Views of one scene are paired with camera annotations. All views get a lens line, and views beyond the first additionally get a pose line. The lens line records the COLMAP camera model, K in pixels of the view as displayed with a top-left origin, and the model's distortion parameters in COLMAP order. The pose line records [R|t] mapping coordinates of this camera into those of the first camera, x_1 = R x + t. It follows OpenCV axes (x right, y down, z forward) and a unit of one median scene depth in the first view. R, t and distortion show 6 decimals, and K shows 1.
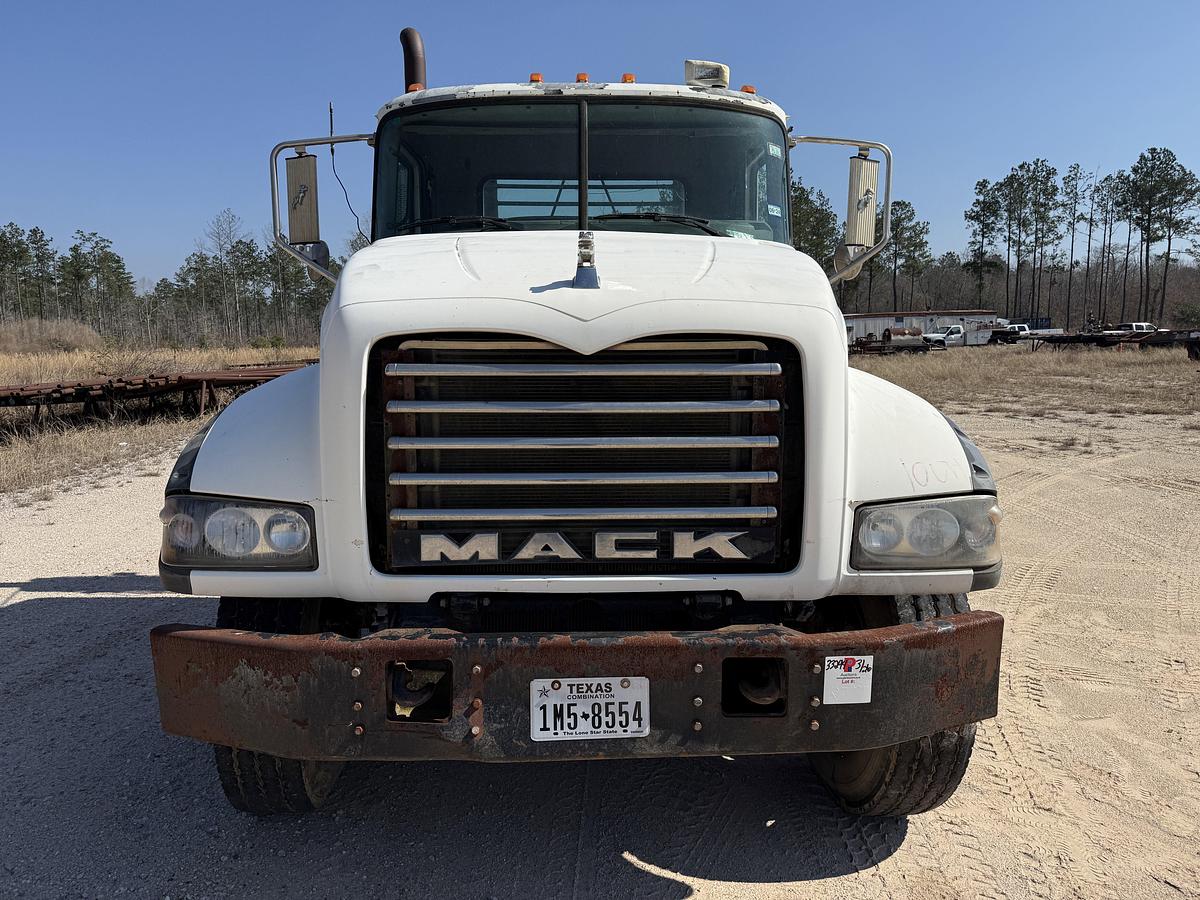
lens RADIAL K [[841.1, 0, 606.4], [0, 841.1, 461.2], [0, 0, 1]] dist [0.051585, -0.071494]
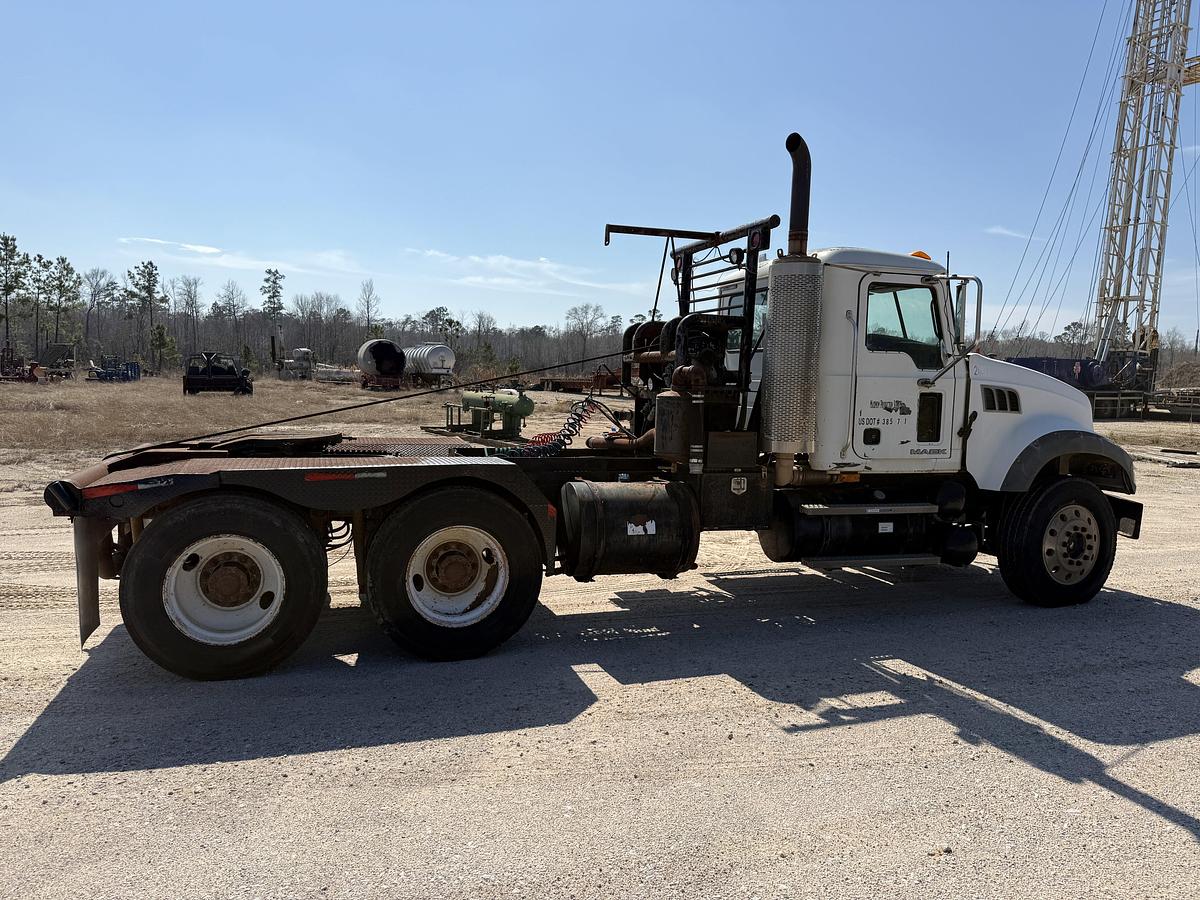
lens RADIAL K [[841.1, 0, 606.4], [0, 841.1, 461.2], [0, 0, 1]] dist [0.051585, -0.071494]
pose [[-0.287588, -0.104618, 0.952023, -0.082748], [0.117787, 0.982607, 0.143559, -0.017716], [-0.950484, 0.153422, -0.270263, 0.104854]]
